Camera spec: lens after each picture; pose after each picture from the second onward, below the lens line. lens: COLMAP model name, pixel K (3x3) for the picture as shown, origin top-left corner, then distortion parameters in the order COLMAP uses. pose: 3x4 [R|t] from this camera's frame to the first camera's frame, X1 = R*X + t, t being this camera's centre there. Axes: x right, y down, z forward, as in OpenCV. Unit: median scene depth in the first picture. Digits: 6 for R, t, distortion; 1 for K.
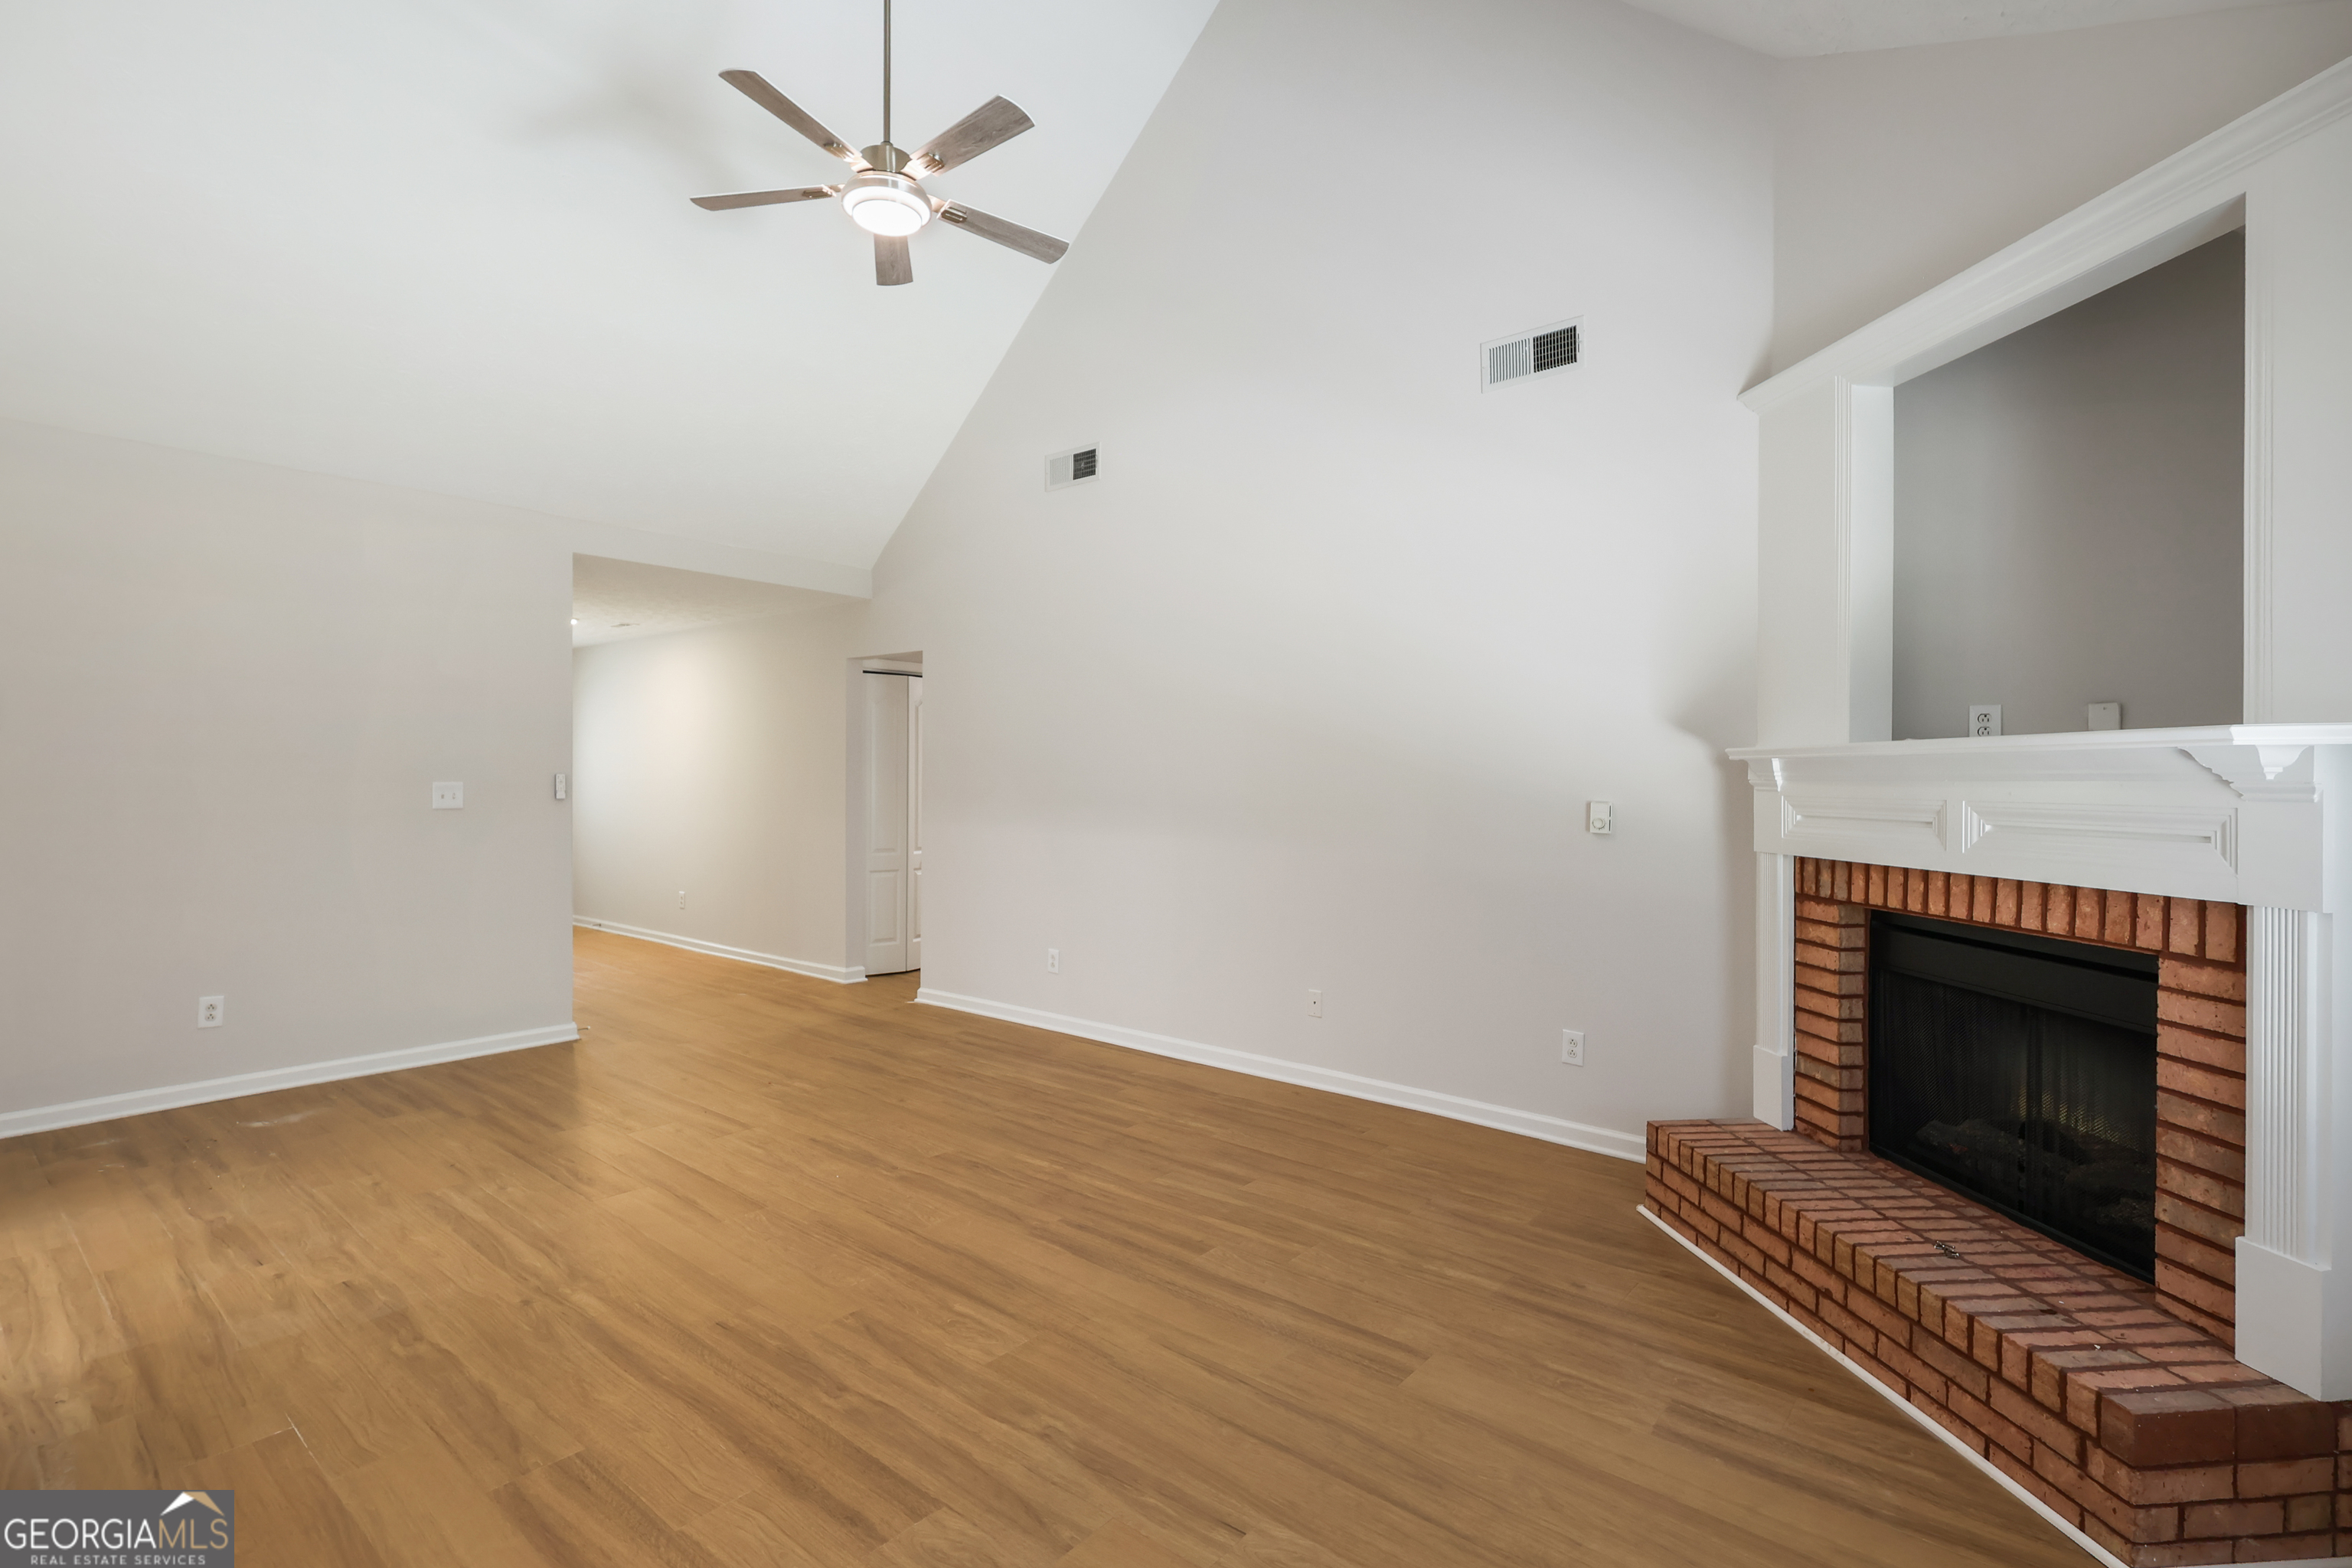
lens RADIAL K [[1125.2, 0, 1170.9], [0, 1125.2, 771.5], [0, 0, 1]] dist [0.002272, 0.000873]
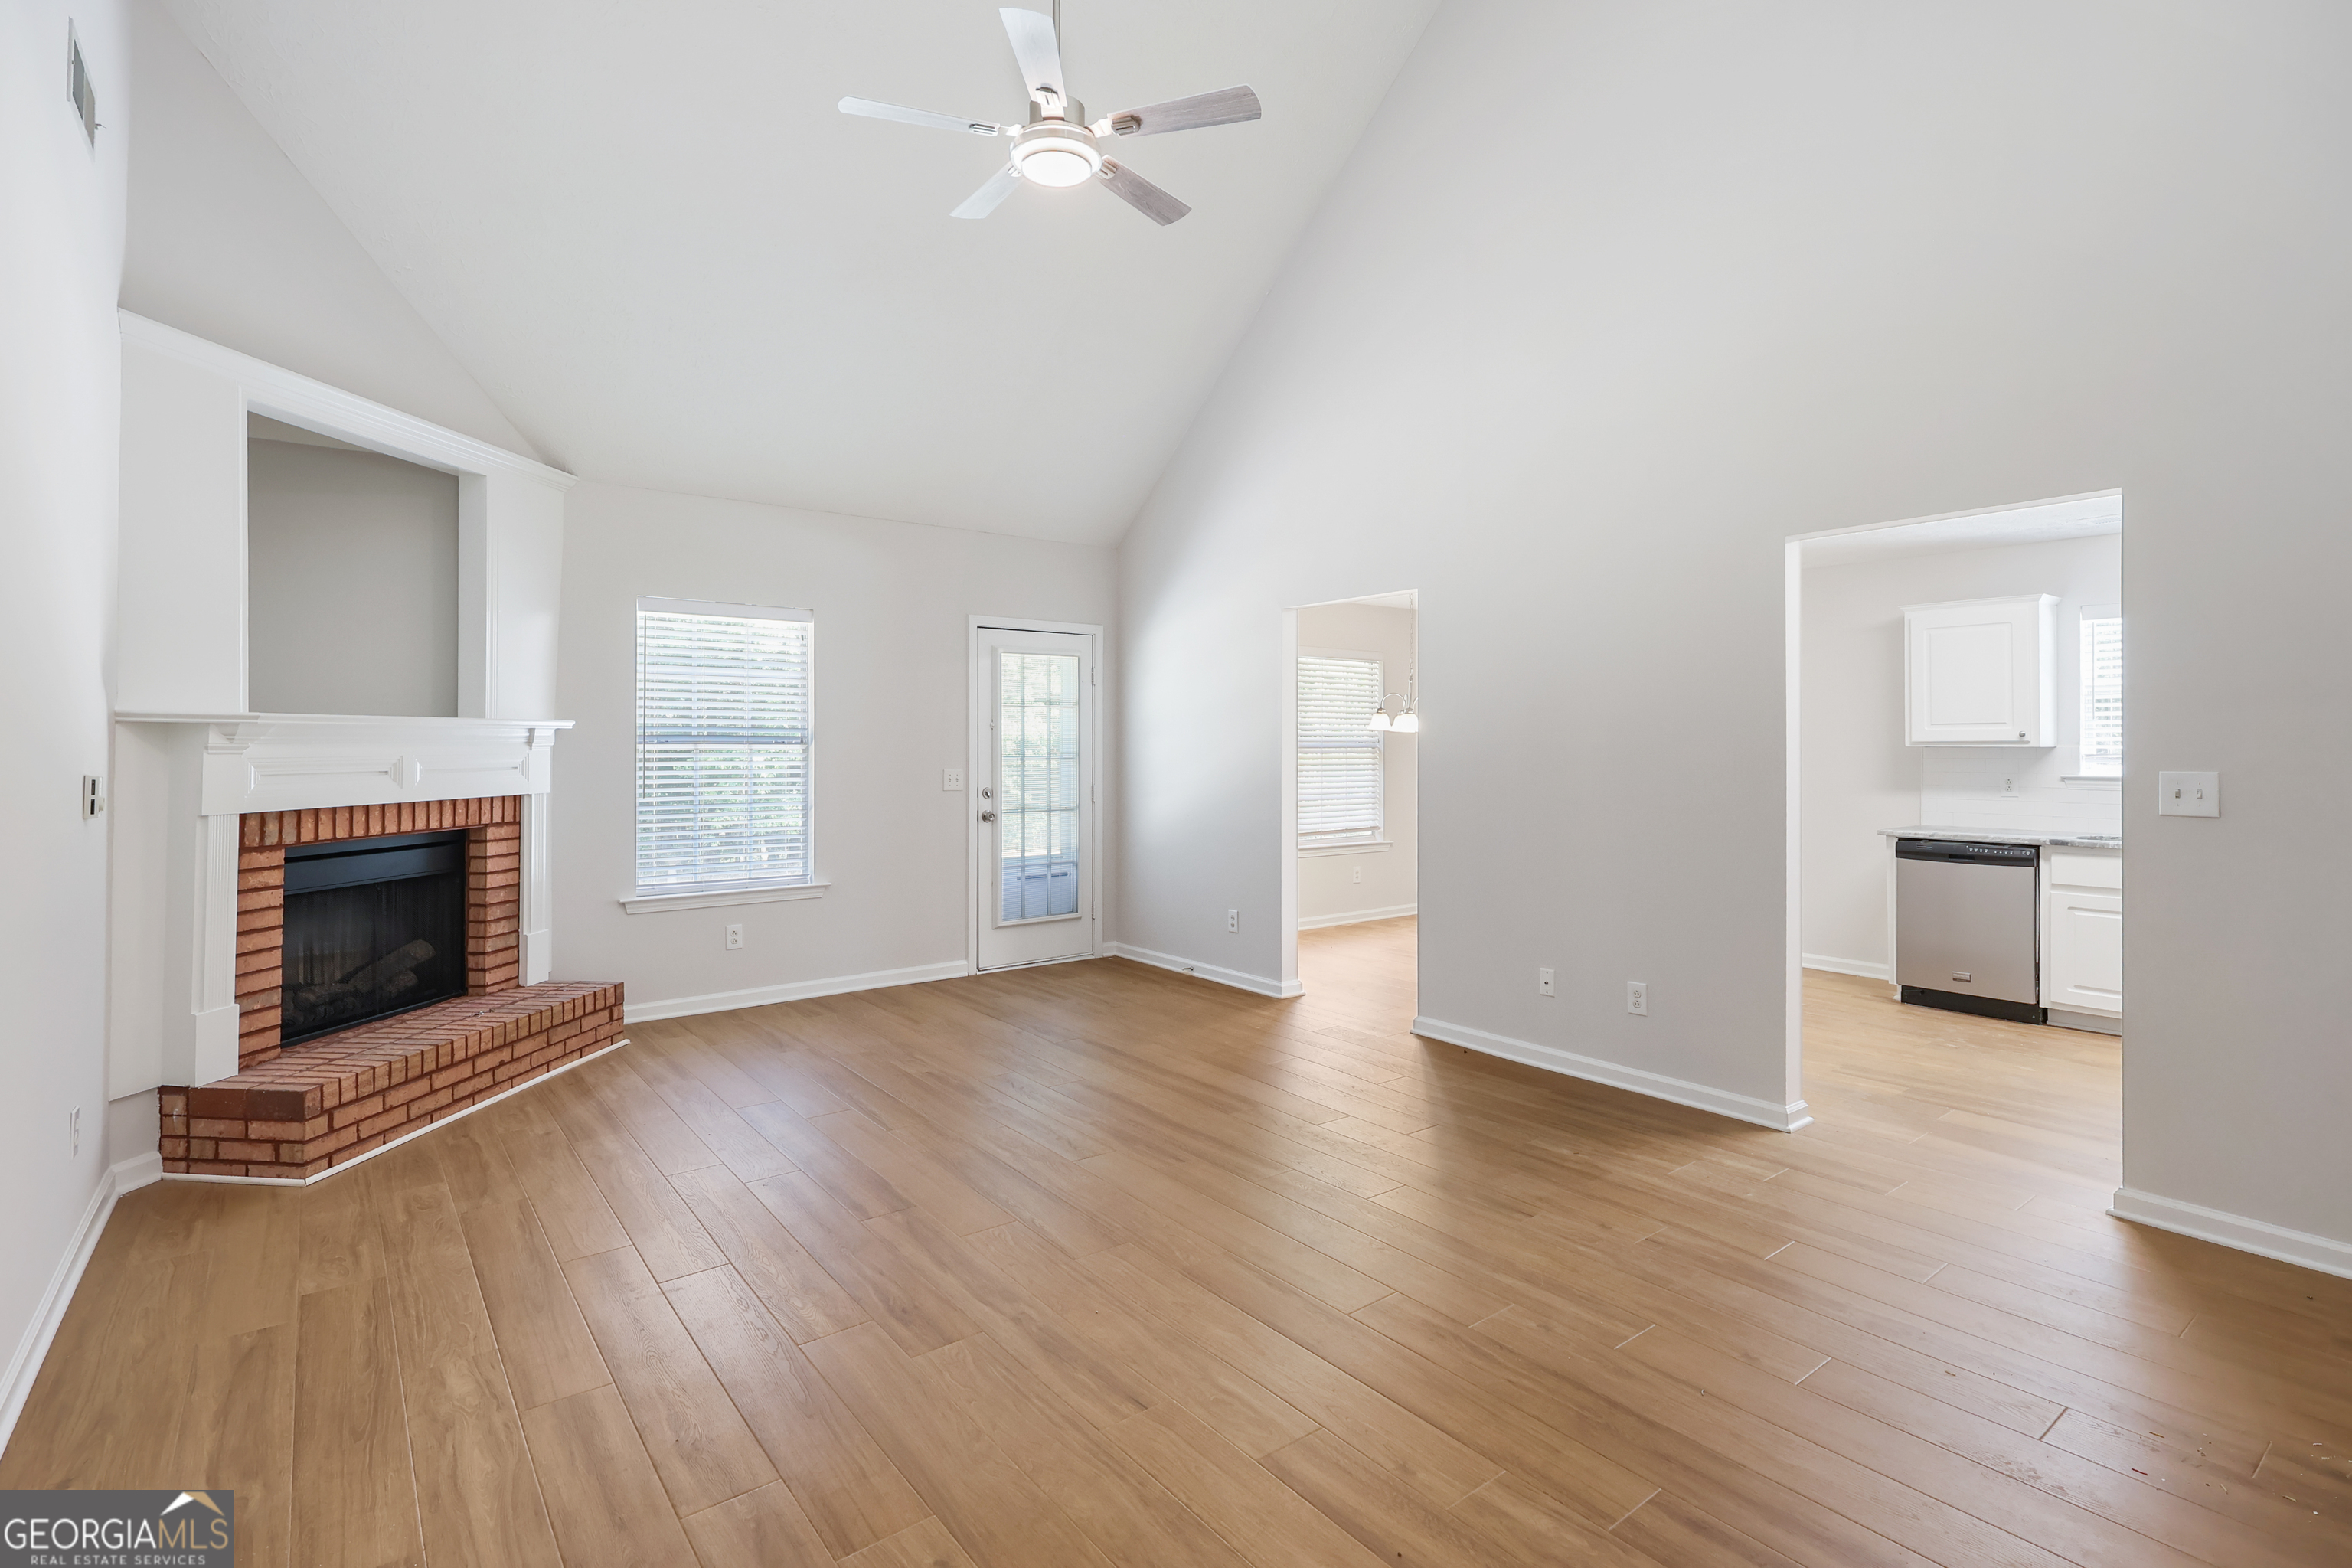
lens RADIAL K [[1125.2, 0, 1170.9], [0, 1125.2, 771.5], [0, 0, 1]] dist [0.002272, 0.000873]
pose [[-0.977427, -0.003616, 0.211244, -0.578005], [0.000828, 0.999780, 0.020947, 0.013787], [-0.211273, 0.020649, -0.977209, 1.989774]]
